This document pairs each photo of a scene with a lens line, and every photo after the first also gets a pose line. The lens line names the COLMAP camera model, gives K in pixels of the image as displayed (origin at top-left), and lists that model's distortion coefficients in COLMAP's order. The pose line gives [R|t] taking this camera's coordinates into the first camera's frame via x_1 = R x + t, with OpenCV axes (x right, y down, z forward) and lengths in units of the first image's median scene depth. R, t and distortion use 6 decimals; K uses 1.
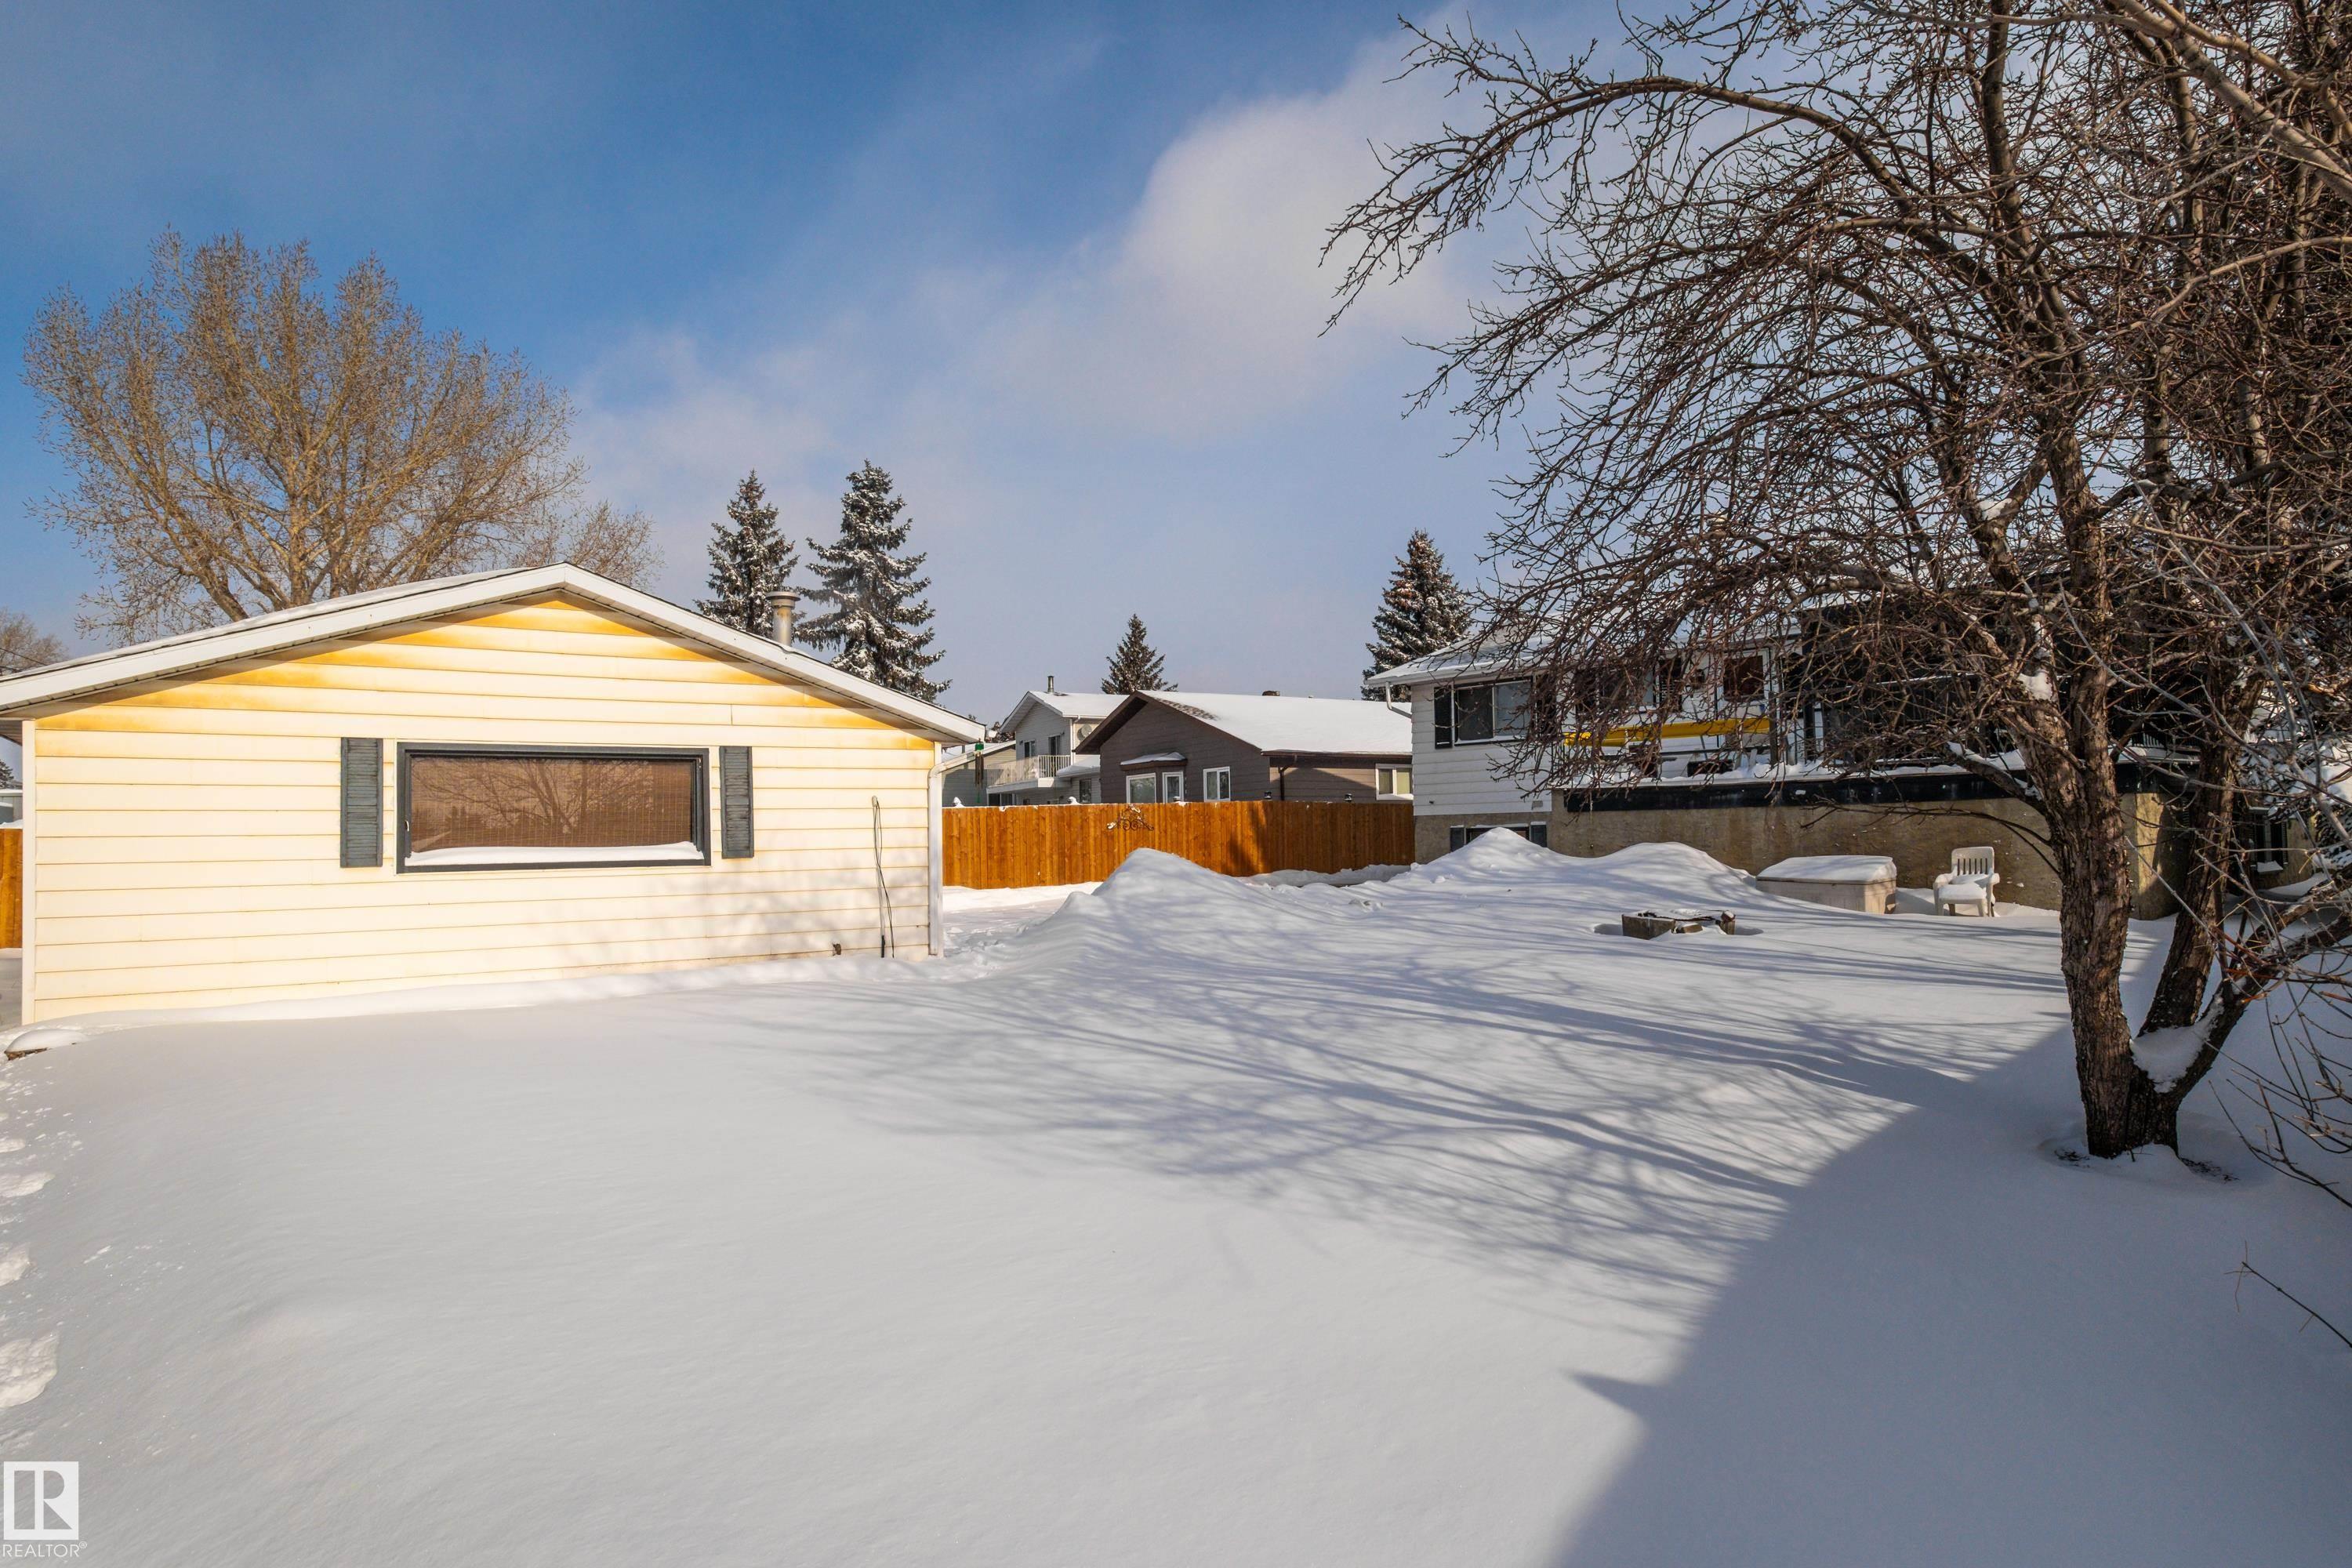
lens RADIAL K [[1385.4, 0, 1212.5], [0, 1385.4, 786.3], [0, 0, 1]] dist [-0.000550, 0.000155]
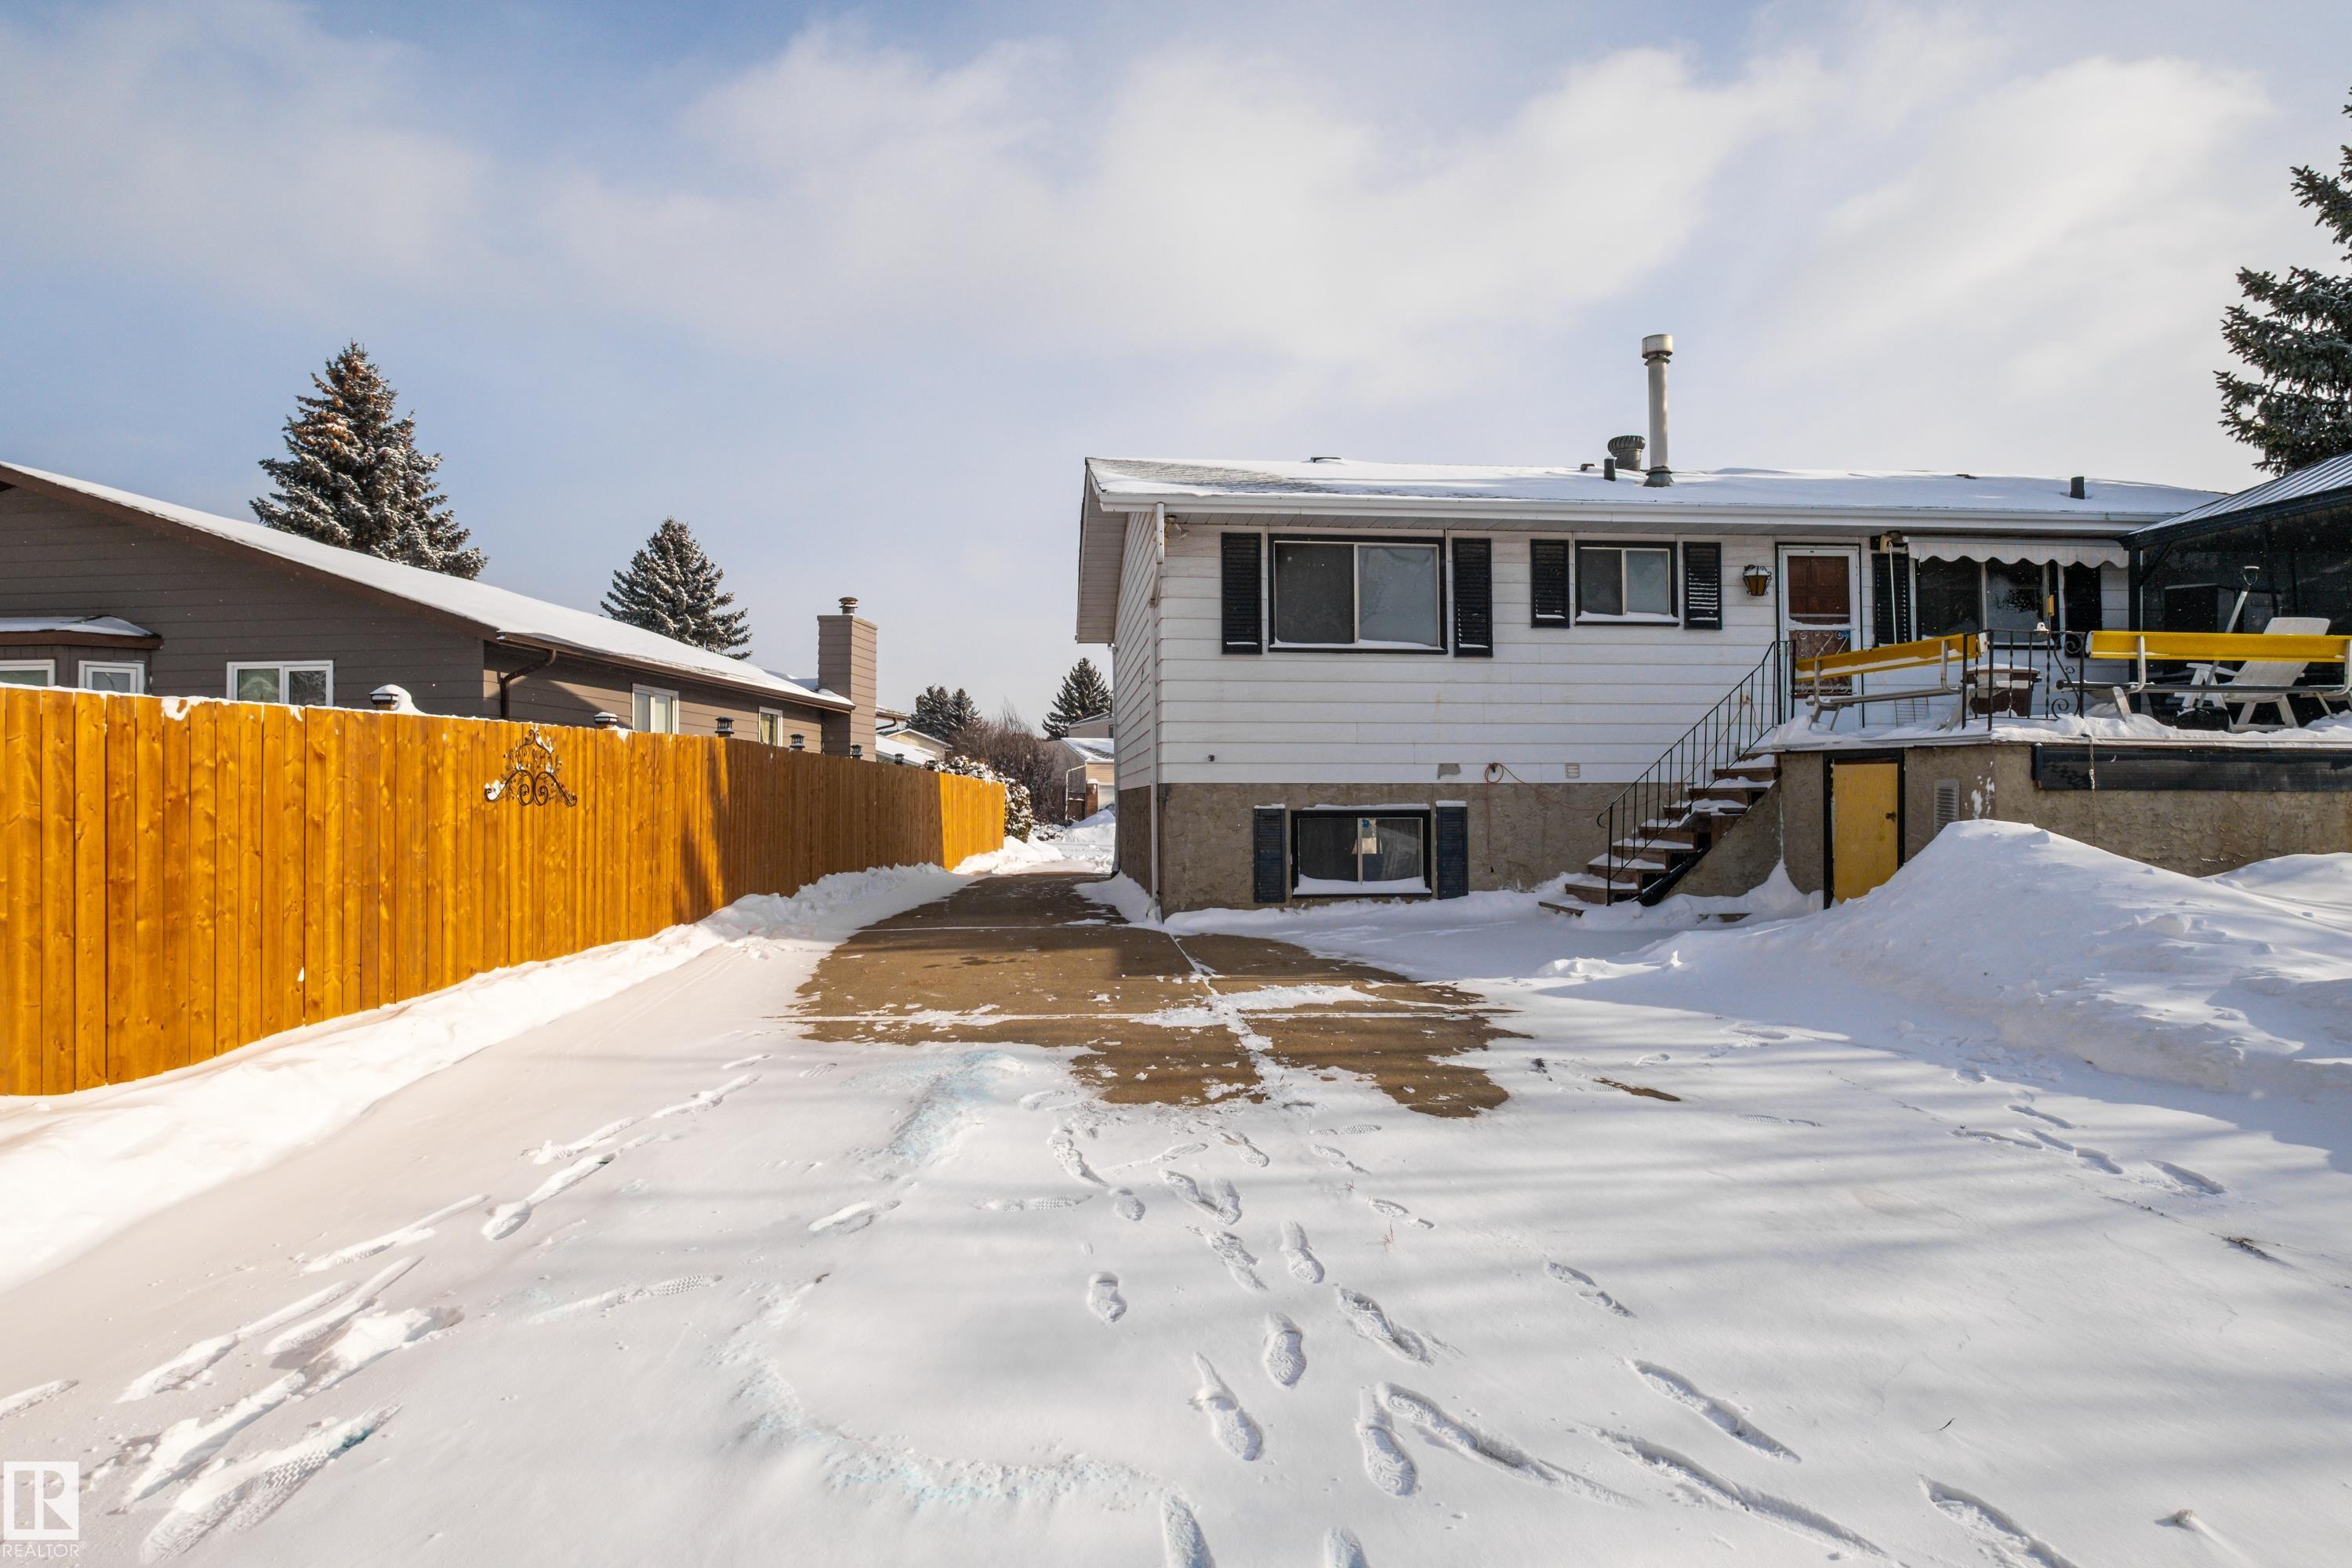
lens RADIAL K [[1247.0, 0, 1167.5], [0, 1247.0, 776.1], [0, 0, 1]] dist [-0.000188, 0.001836]
pose [[0.586409, 0.029824, 0.809466, -0.293788], [-0.039562, 0.999184, -0.008153, 0.029844], [-0.809048, -0.027243, 0.587110, 0.995422]]
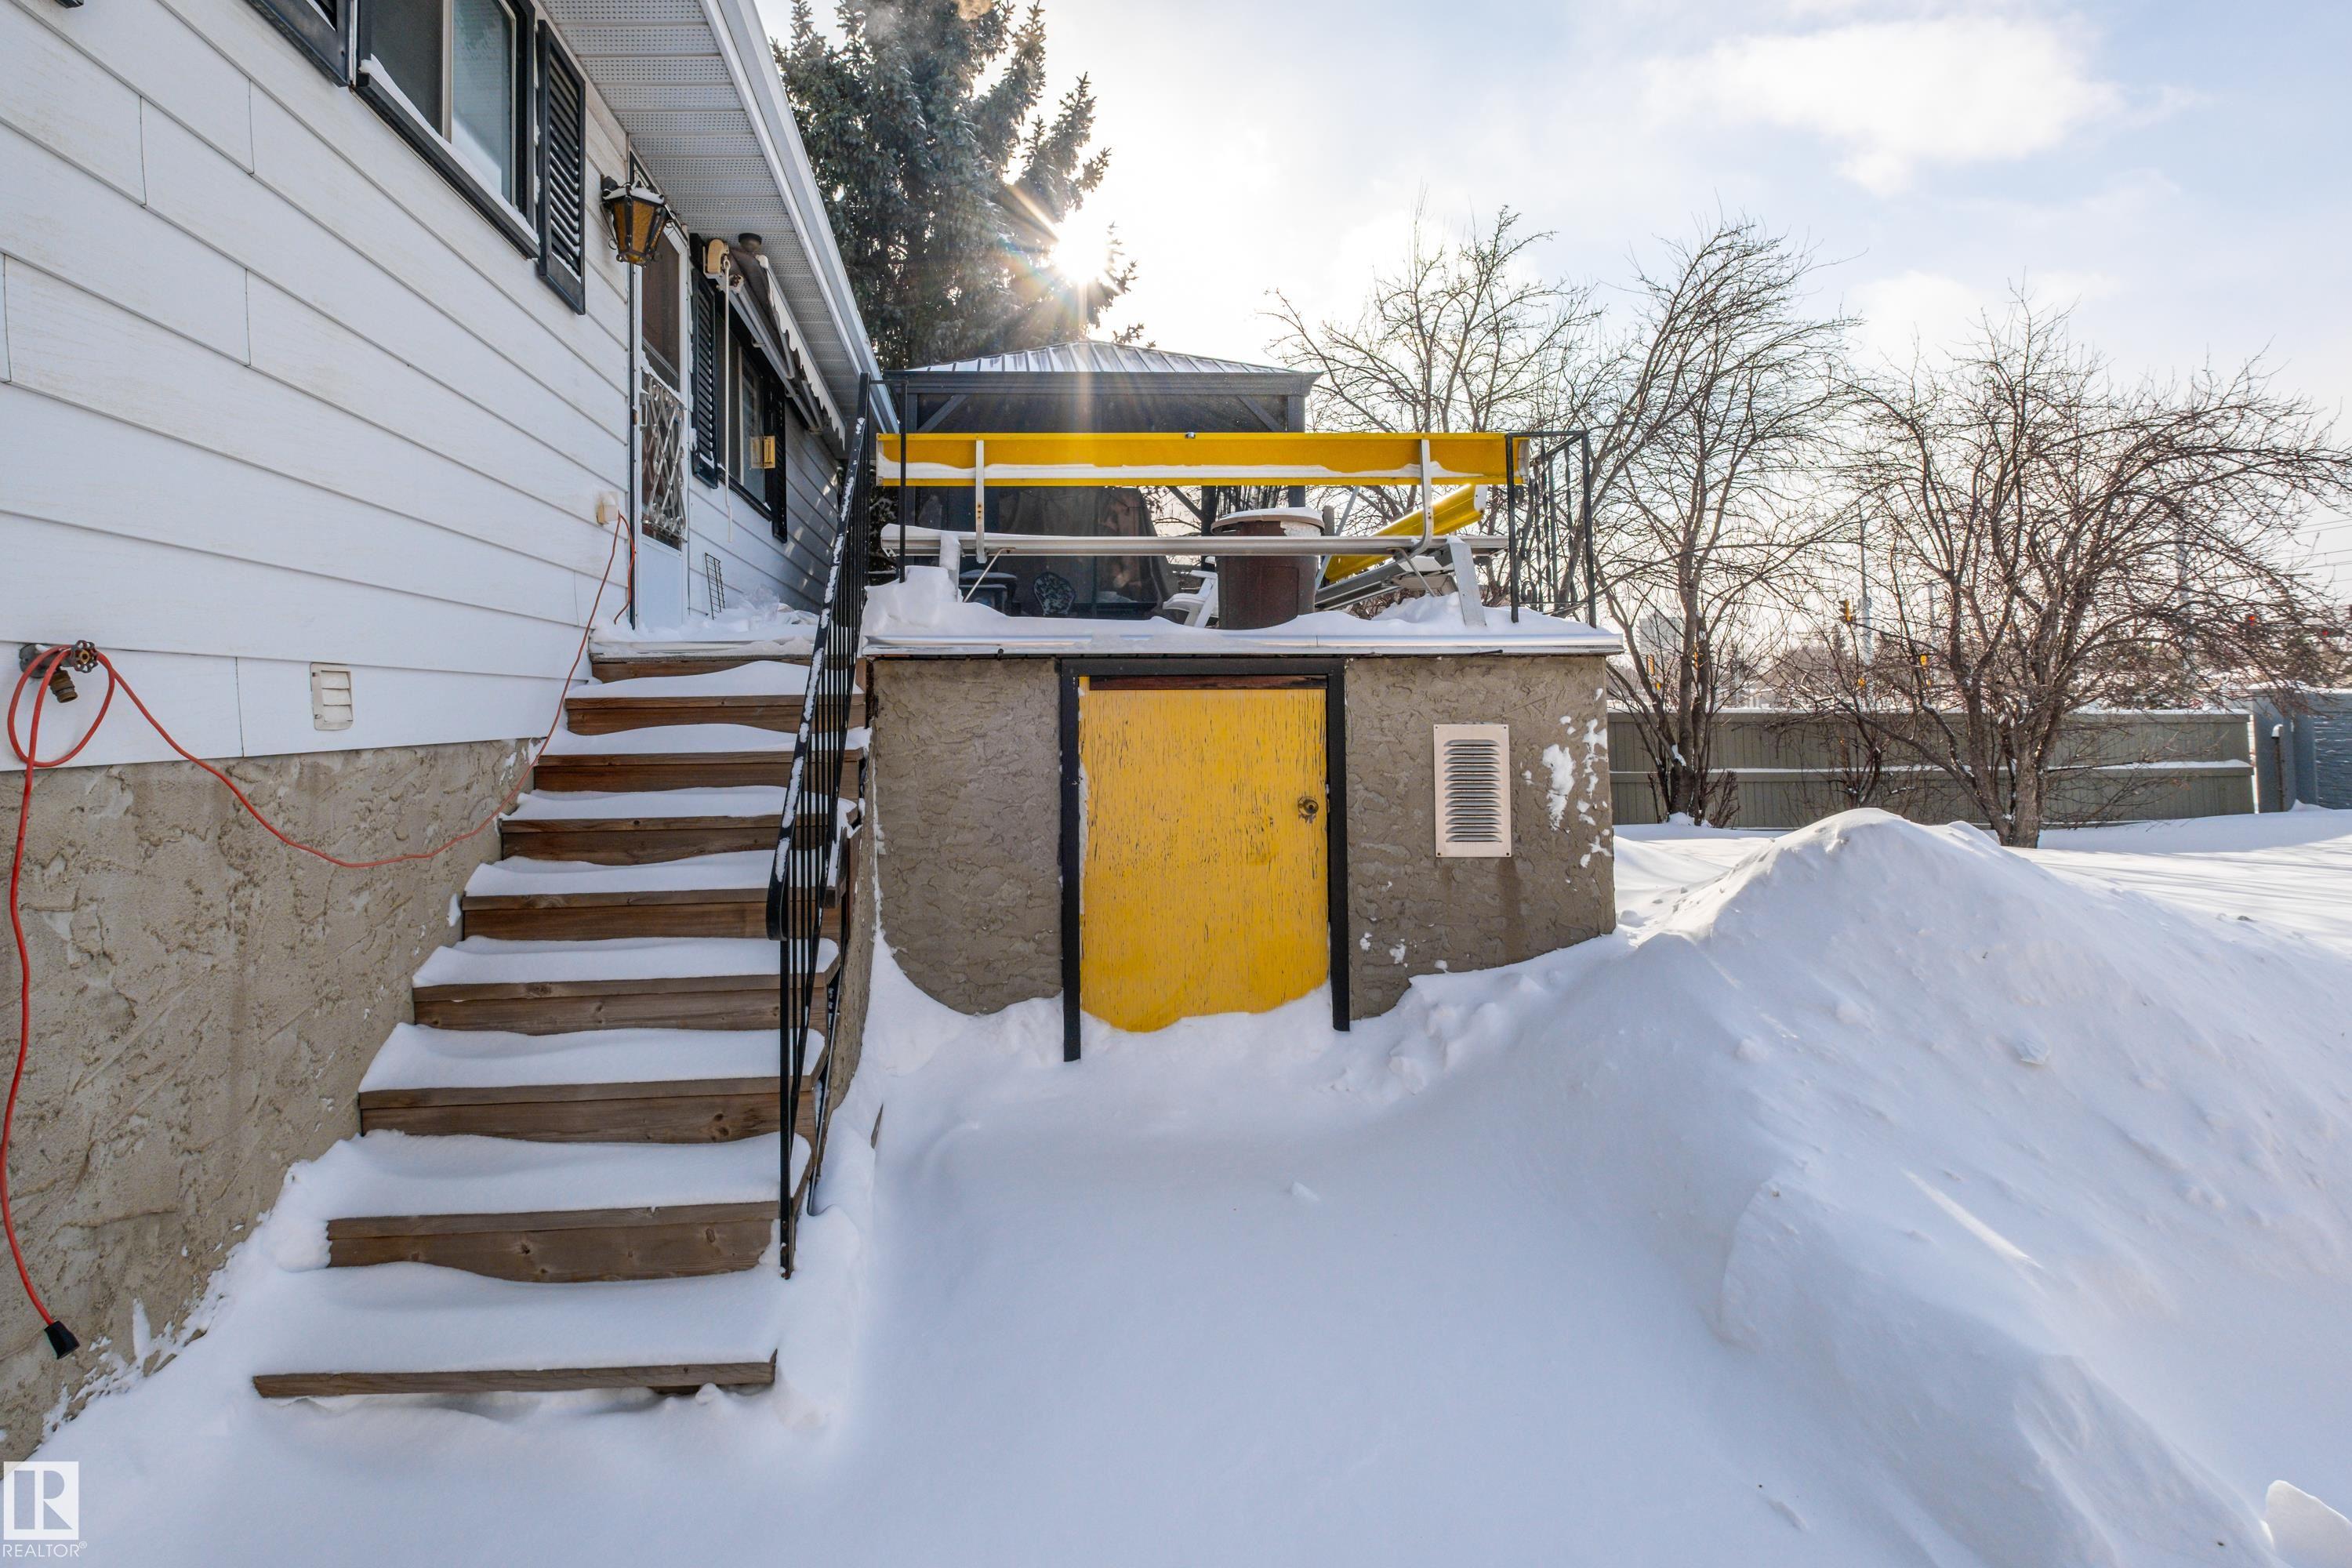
lens RADIAL K [[1149.5, 0, 1018.4], [0, 1149.5, 657.6], [0, 0, 1]] dist [-0.002093, -0.000579]
pose [[-0.753872, 0.059744, 0.654299, 0.189879], [0.003938, 0.996250, -0.086430, 0.021151], [-0.657009, -0.062580, -0.751280, 1.248158]]
